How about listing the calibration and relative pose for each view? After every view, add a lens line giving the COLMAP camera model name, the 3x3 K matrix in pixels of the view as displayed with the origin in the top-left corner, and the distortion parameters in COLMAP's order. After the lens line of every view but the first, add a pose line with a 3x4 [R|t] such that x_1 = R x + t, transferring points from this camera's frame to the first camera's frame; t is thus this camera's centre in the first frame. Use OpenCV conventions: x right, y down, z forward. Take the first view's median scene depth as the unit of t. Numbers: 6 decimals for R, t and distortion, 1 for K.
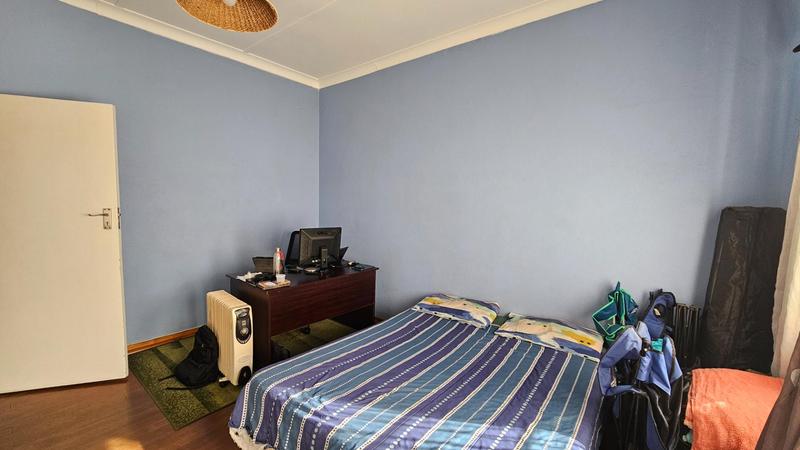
lens RADIAL K [[326.2, 0, 395.9], [0, 326.2, 229.0], [0, 0, 1]] dist [-0.000037, -0.000973]
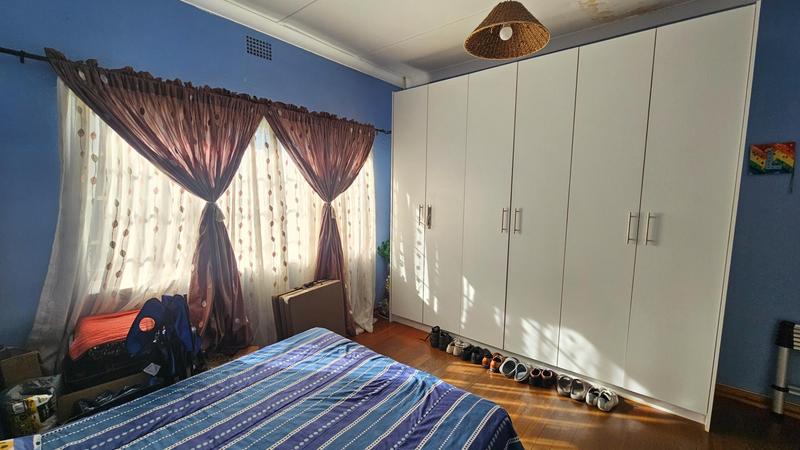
lens RADIAL K [[326.2, 0, 395.9], [0, 326.2, 229.0], [0, 0, 1]] dist [-0.000037, -0.000973]
pose [[-0.999196, -0.034500, 0.020432, -0.125511], [-0.029523, 0.977830, 0.207308, -0.180690], [-0.027132, 0.206538, -0.978062, 1.545969]]
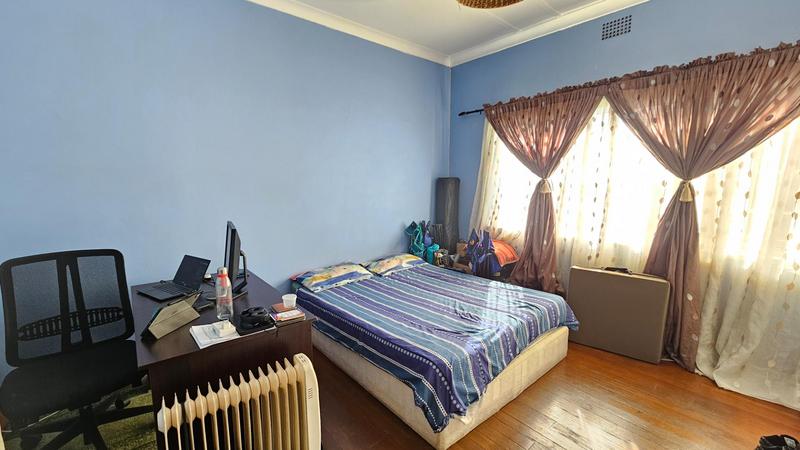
lens RADIAL K [[326.2, 0, 395.9], [0, 326.2, 229.0], [0, 0, 1]] dist [-0.000037, -0.000973]
pose [[0.175891, -0.167449, 0.970064, -1.140771], [0.099572, 0.983399, 0.151696, -0.081496], [-0.979361, 0.069909, 0.189644, 0.807349]]
